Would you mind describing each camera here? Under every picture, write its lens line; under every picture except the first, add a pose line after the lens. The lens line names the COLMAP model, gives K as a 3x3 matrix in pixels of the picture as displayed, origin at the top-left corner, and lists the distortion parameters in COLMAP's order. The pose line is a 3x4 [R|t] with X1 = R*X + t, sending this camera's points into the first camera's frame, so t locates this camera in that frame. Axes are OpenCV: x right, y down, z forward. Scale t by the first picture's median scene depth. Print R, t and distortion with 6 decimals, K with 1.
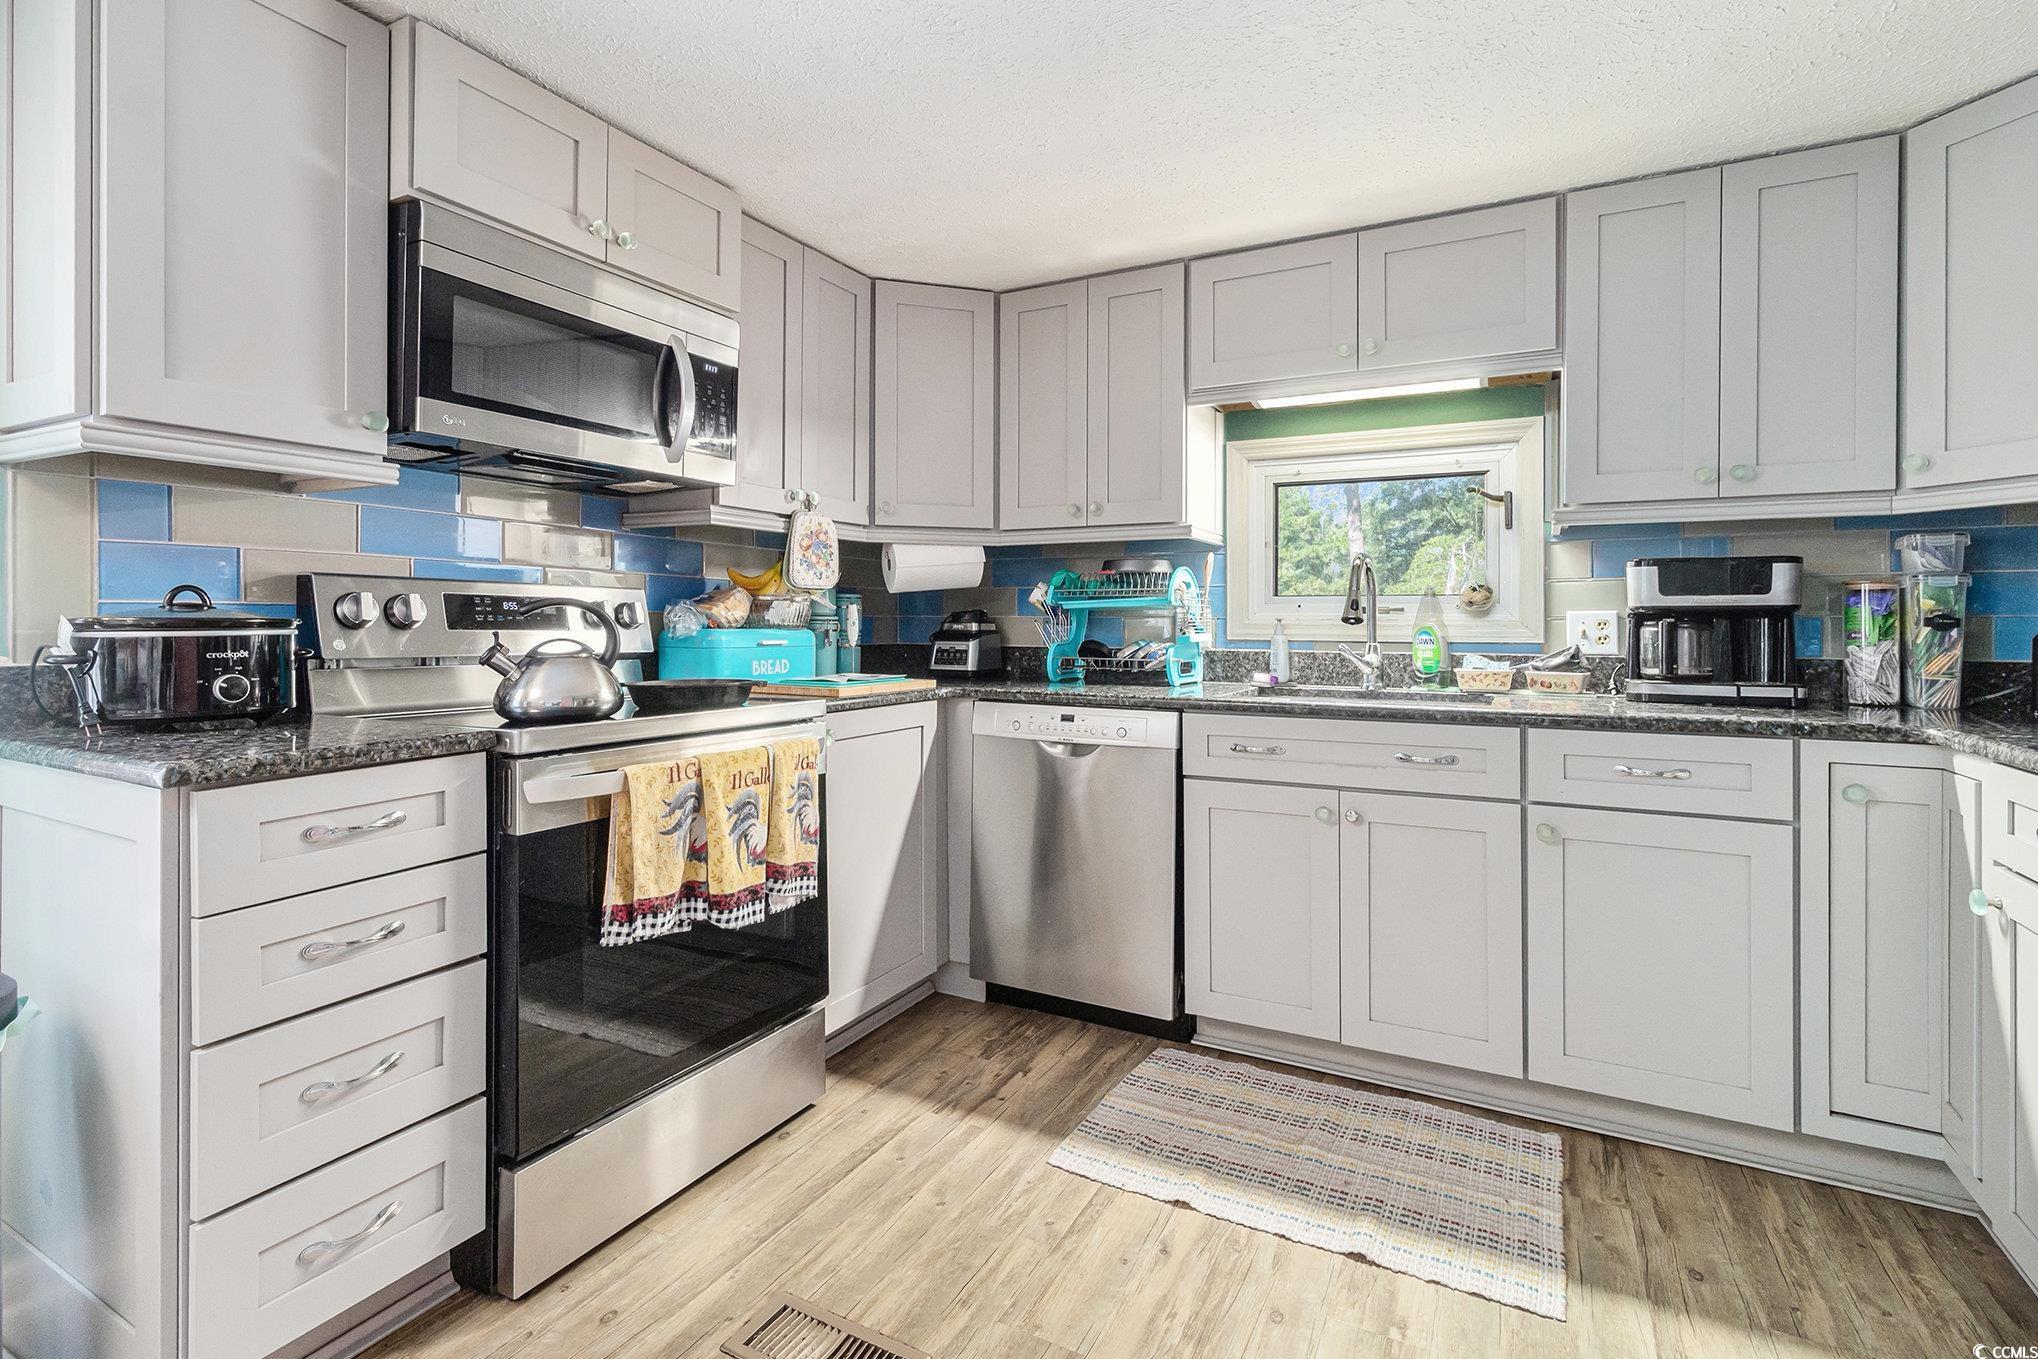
lens RADIAL K [[941.7, 0, 1018.4], [0, 941.7, 616.7], [0, 0, 1]] dist [-0.002233, -0.000415]
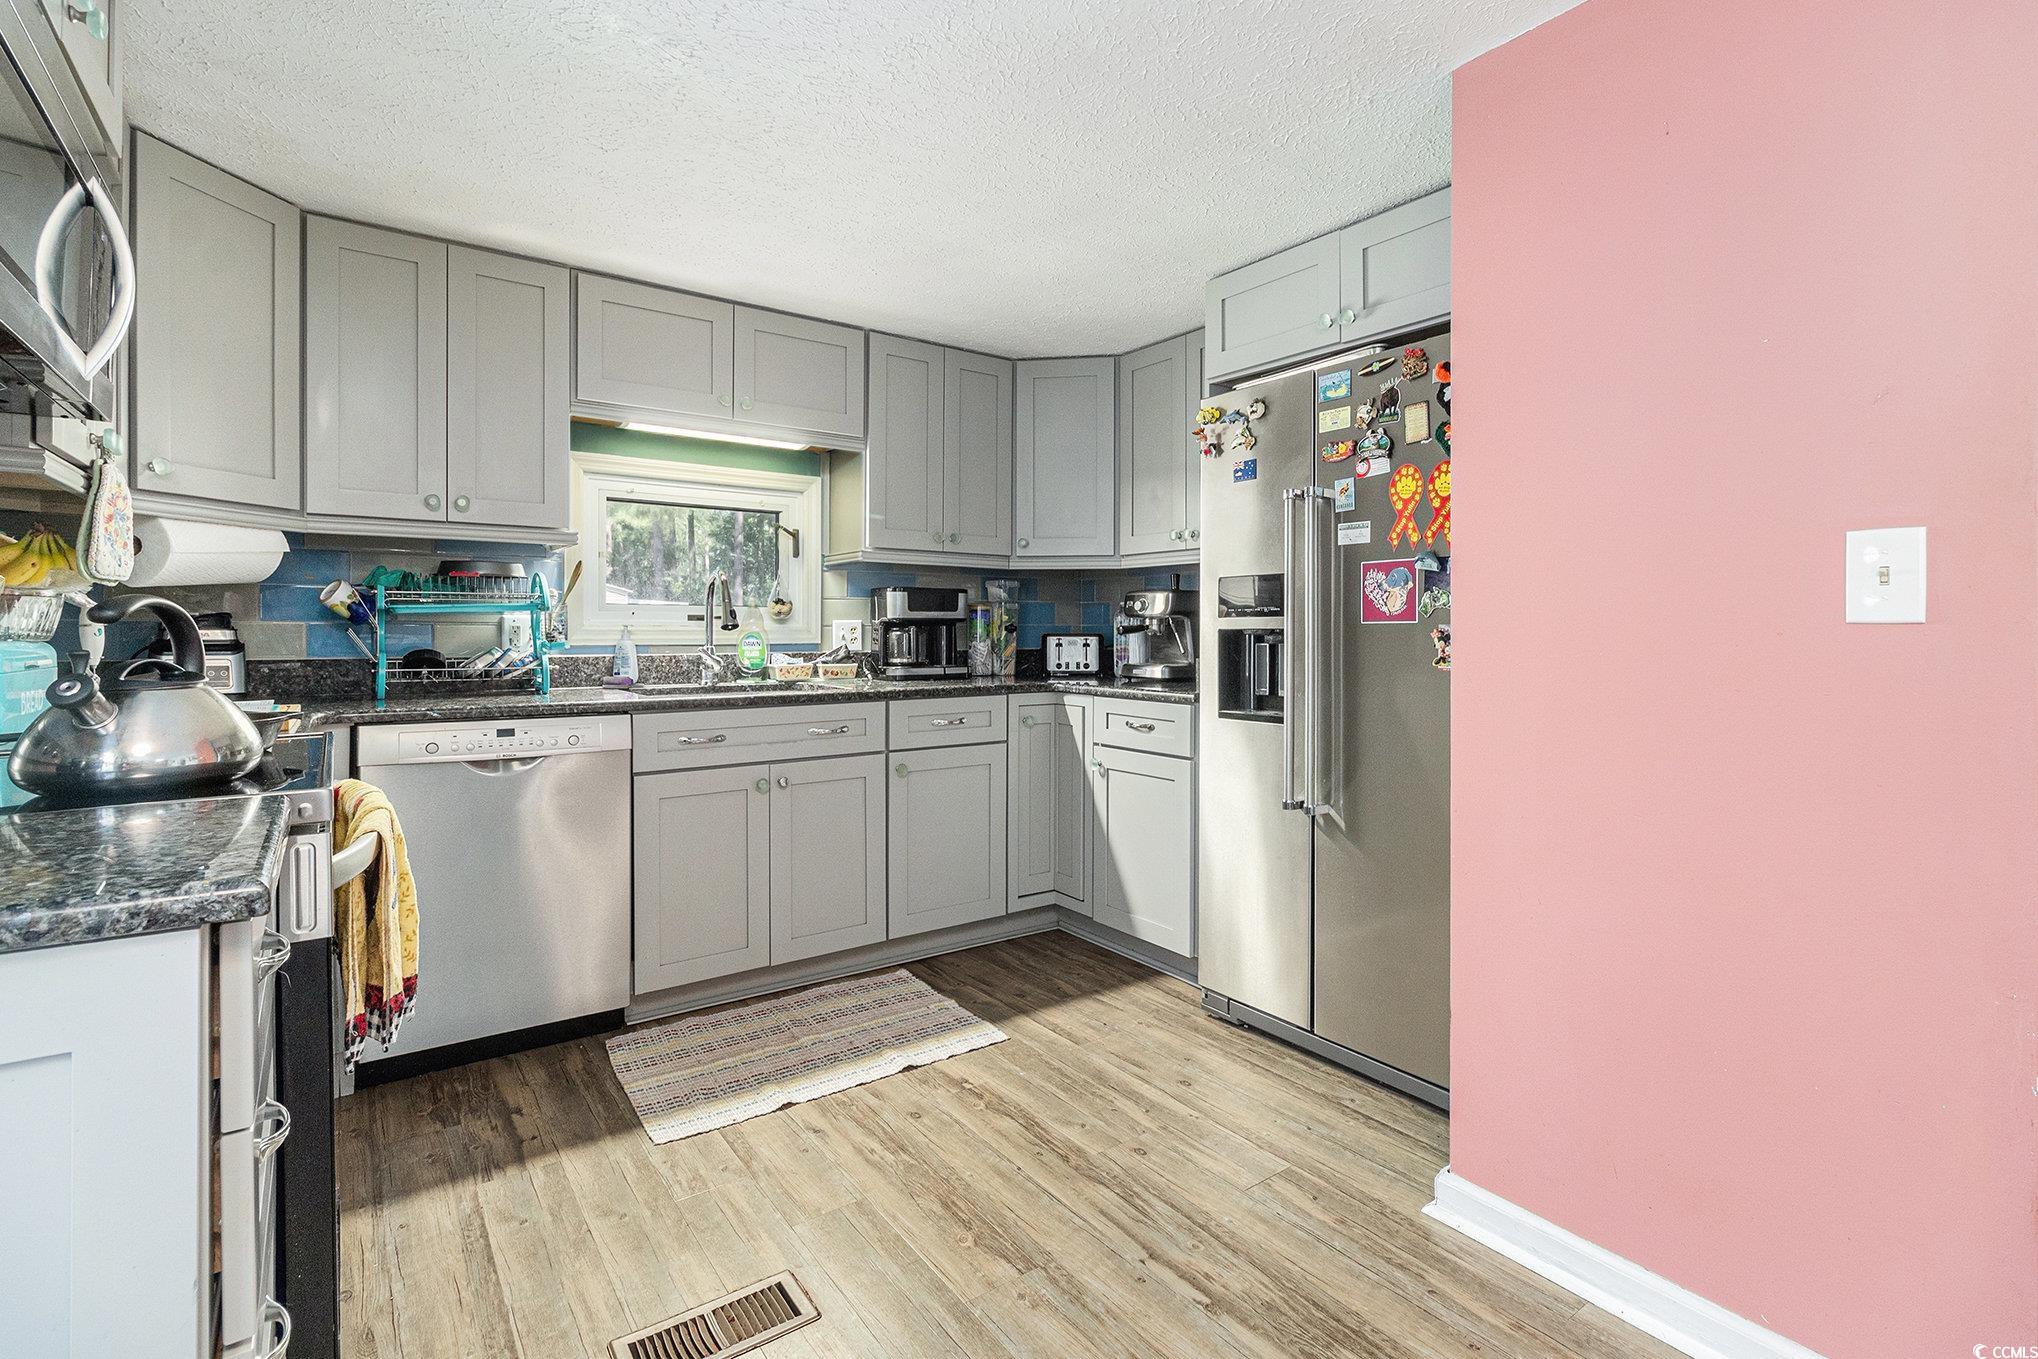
lens RADIAL K [[930.4, 0, 1017.6], [0, 930.4, 631.5], [0, 0, 1]] dist [-0.000154, 0.000110]
pose [[0.454514, -0.005062, 0.890725, -0.608639], [-0.006738, 0.999936, 0.009121, -0.004437], [-0.890714, -0.010147, 0.454451, 0.149840]]
